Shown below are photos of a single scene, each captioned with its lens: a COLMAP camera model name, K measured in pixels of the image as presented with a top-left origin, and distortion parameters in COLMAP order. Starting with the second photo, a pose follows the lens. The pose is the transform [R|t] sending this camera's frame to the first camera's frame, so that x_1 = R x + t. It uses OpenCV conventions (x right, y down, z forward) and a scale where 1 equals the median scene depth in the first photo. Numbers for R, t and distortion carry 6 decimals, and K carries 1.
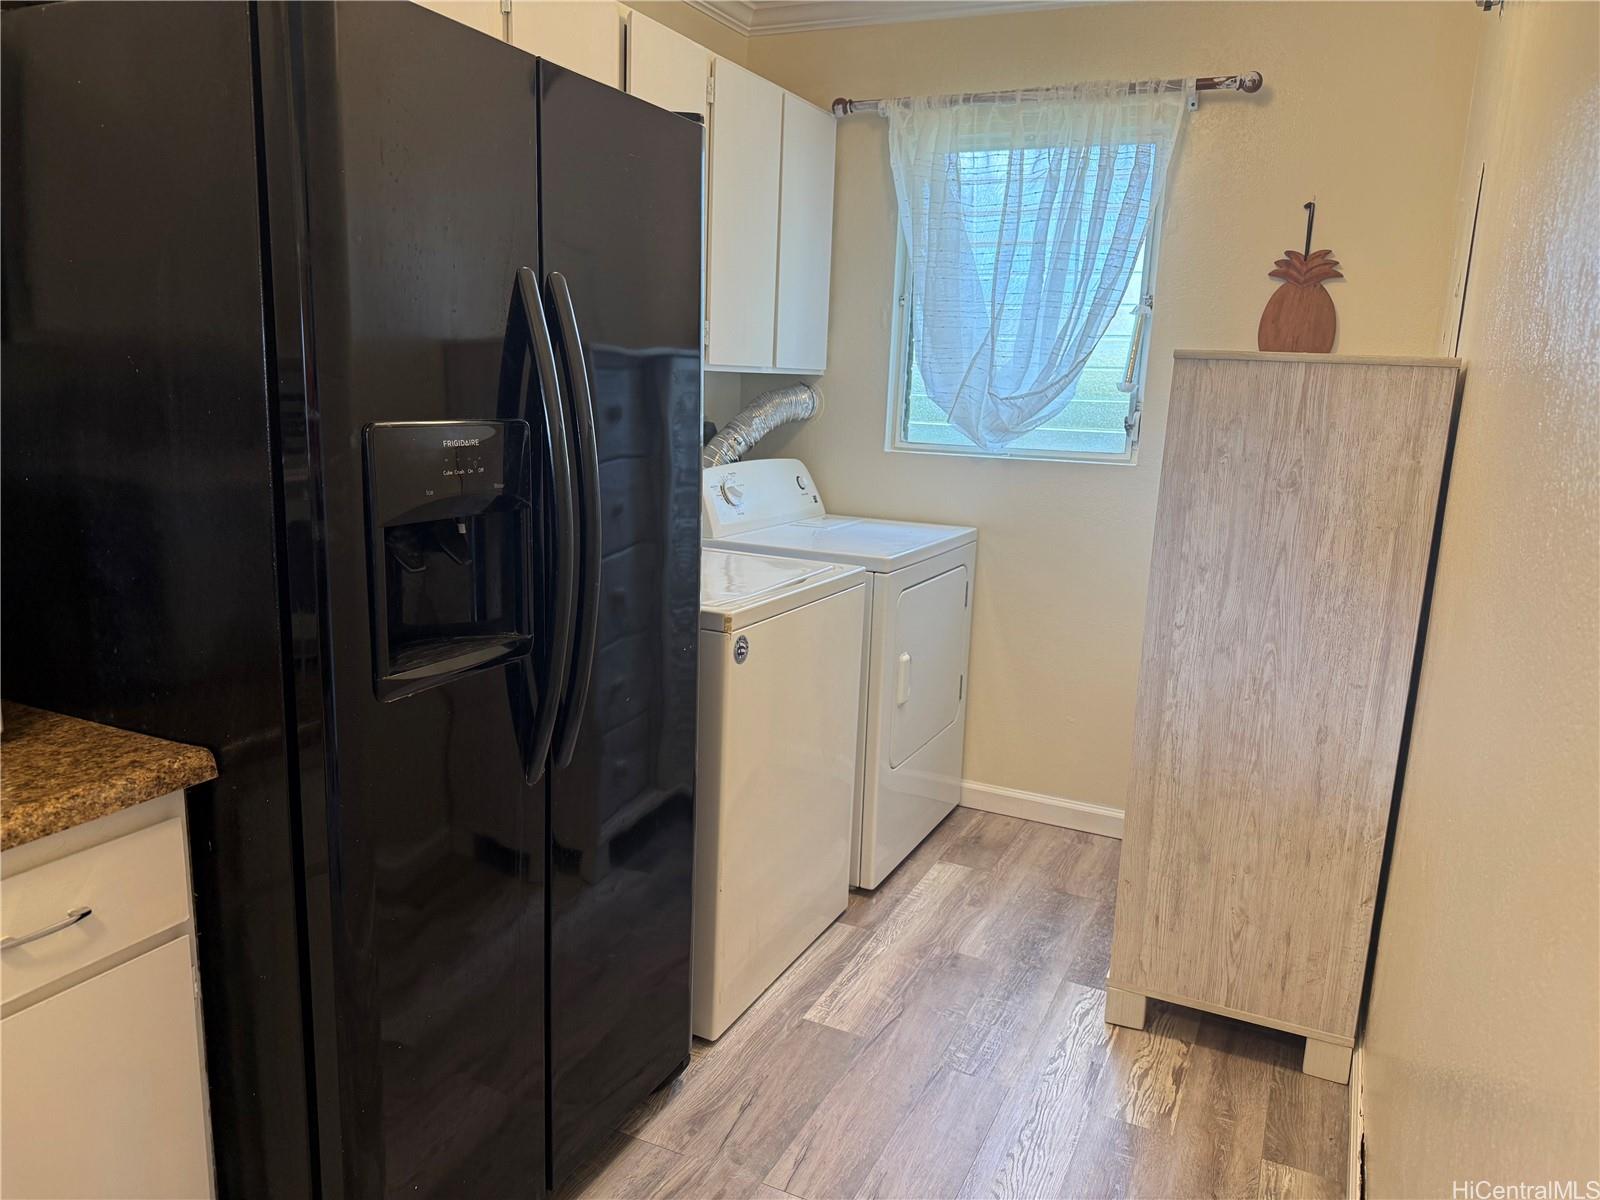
lens RADIAL K [[1130.2, 0, 796.8], [0, 1130.2, 613.0], [0, 0, 1]] dist [0.050581, -0.070185]
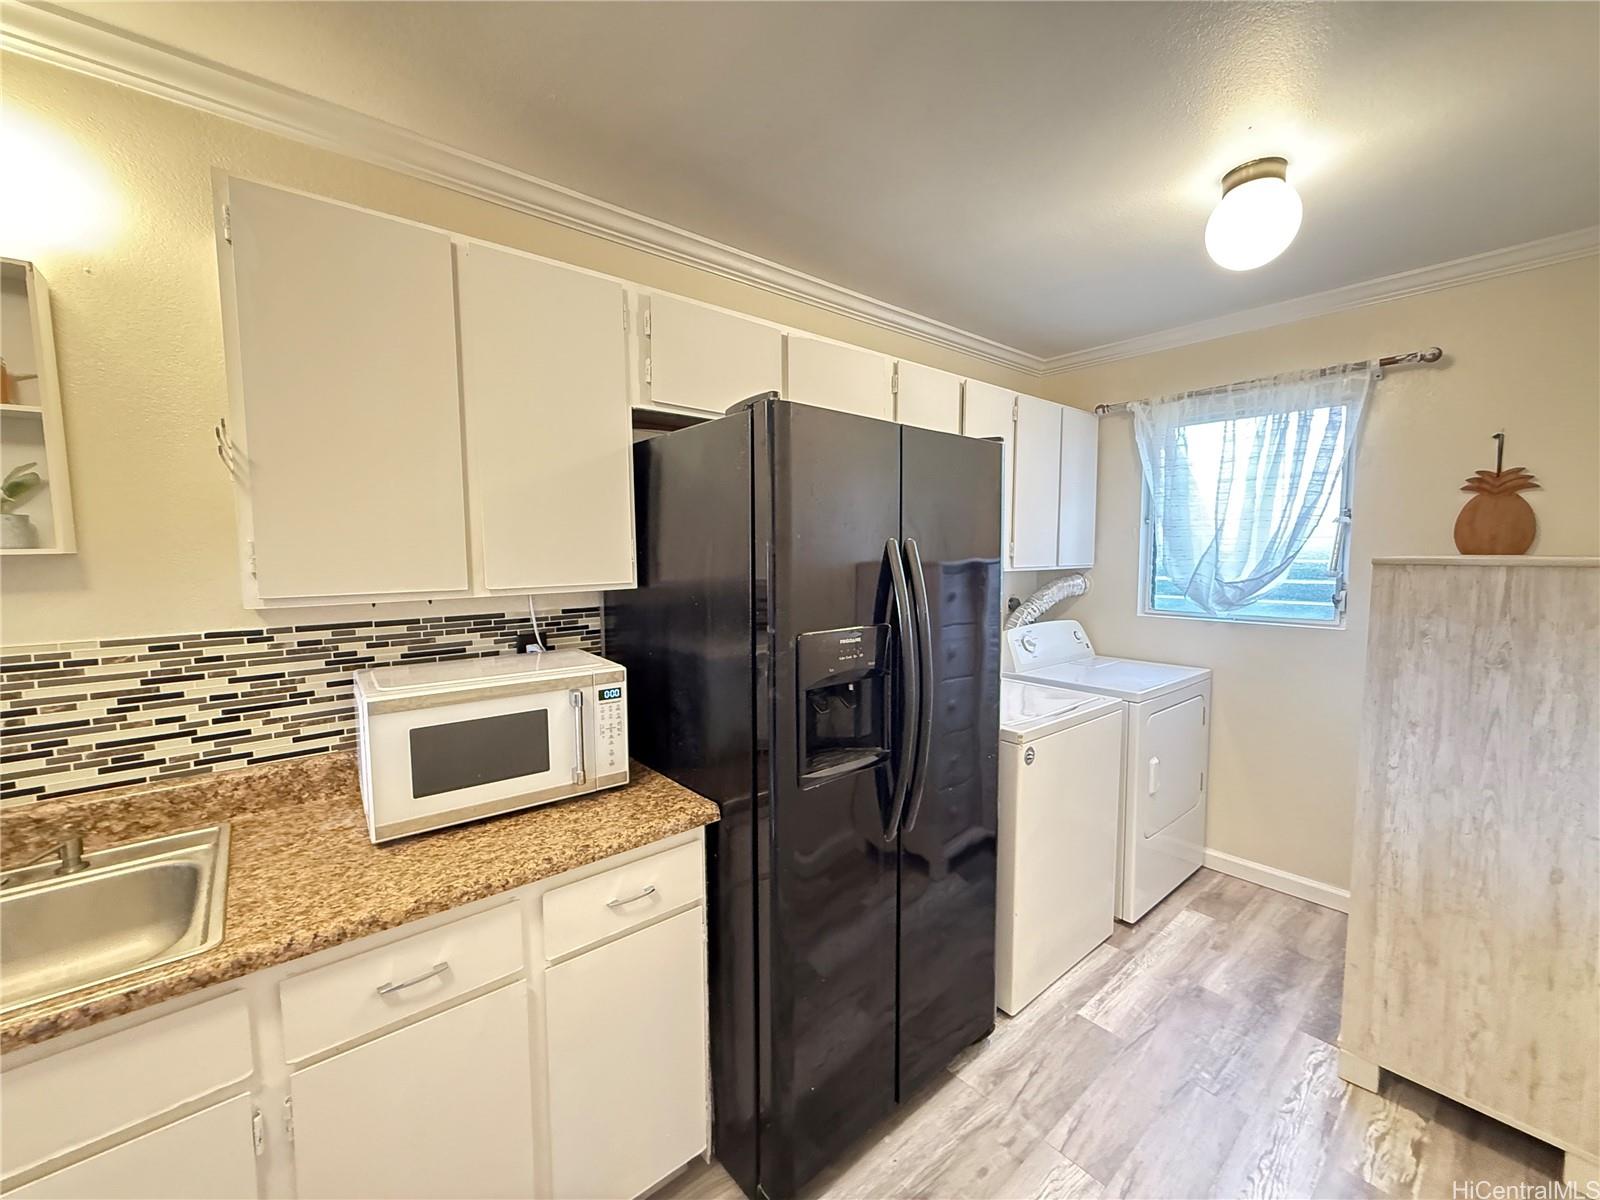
lens RADIAL K [[636.8, 0, 792.7], [0, 636.8, 593.8], [0, 0, 1]] dist [-0.002583, 0.000586]
pose [[0.908005, -0.010800, -0.418819, 0.023042], [-0.048235, 0.990326, -0.130111, -0.057091], [0.416172, 0.138343, 0.898700, 0.042318]]
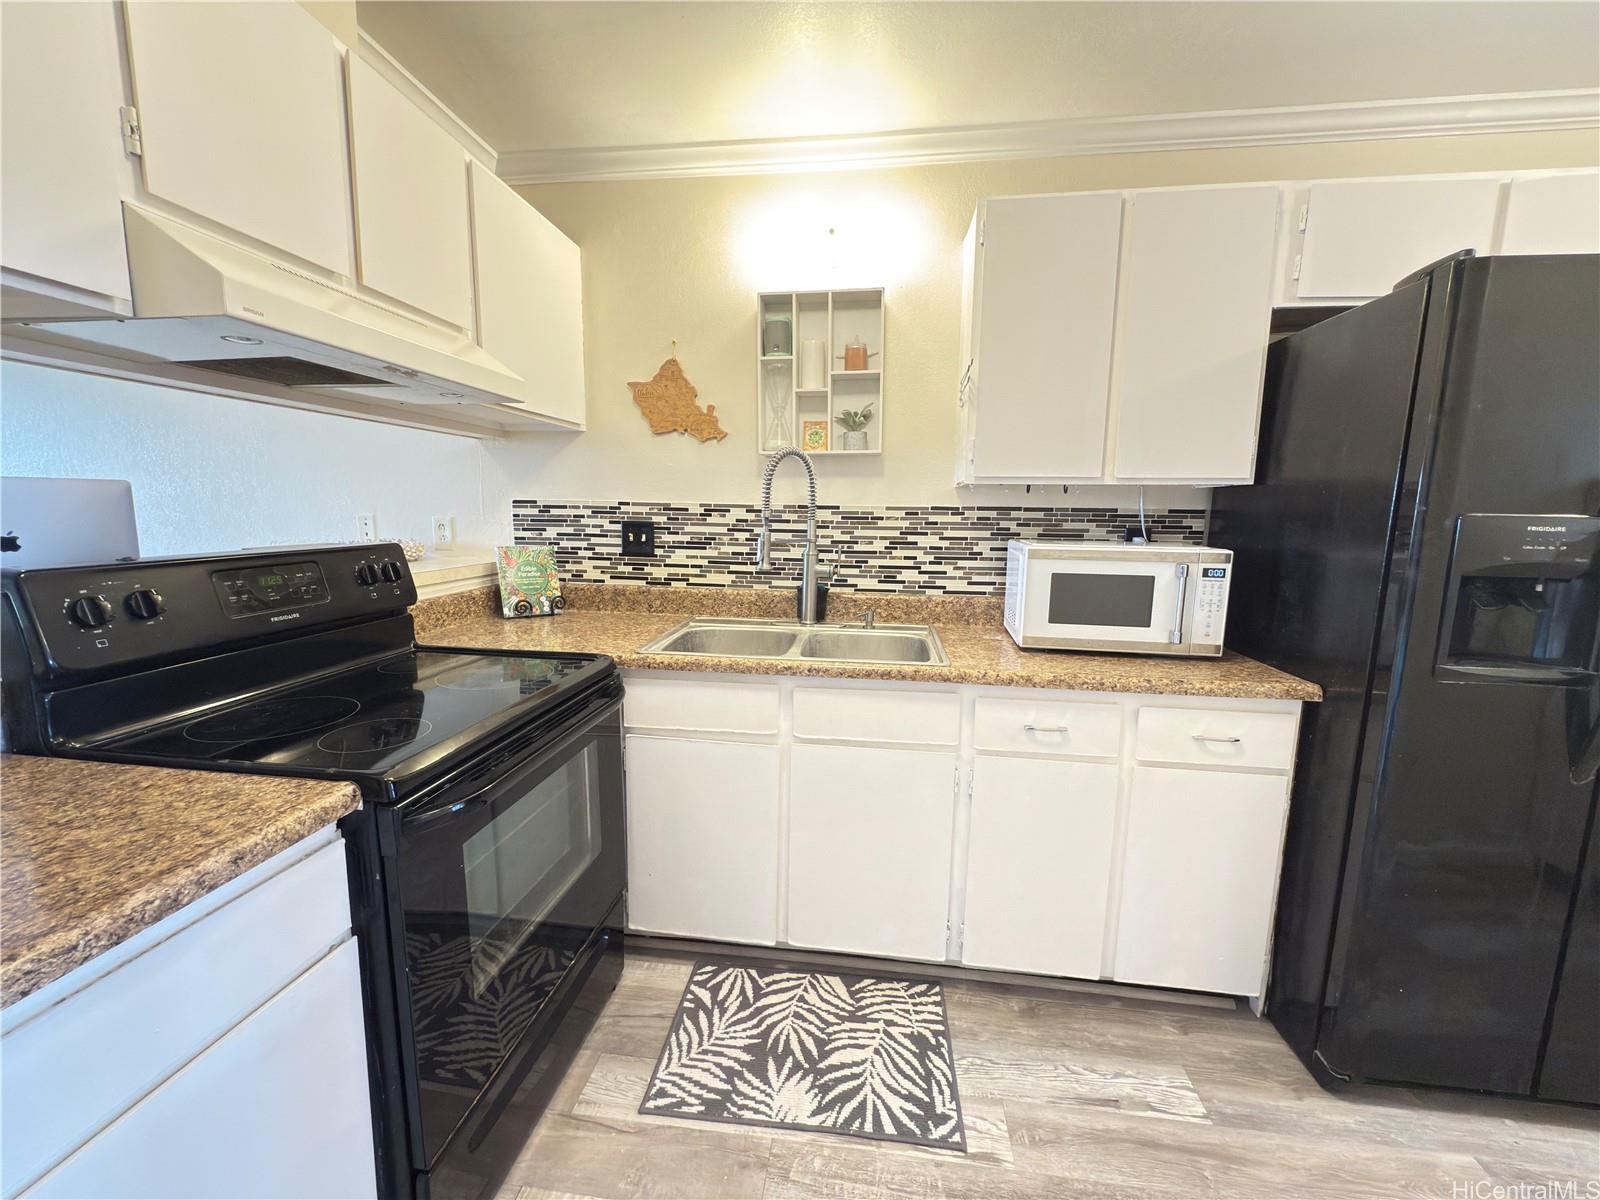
lens RADIAL K [[636.8, 0, 795.2], [0, 636.8, 600.7], [0, 0, 1]] dist [-0.002583, 0.000586]
pose [[0.305584, 0.105420, -0.946311, 0.133824], [-0.198057, 0.979151, 0.045122, 0.066312], [0.931339, 0.173635, 0.320092, -0.121362]]
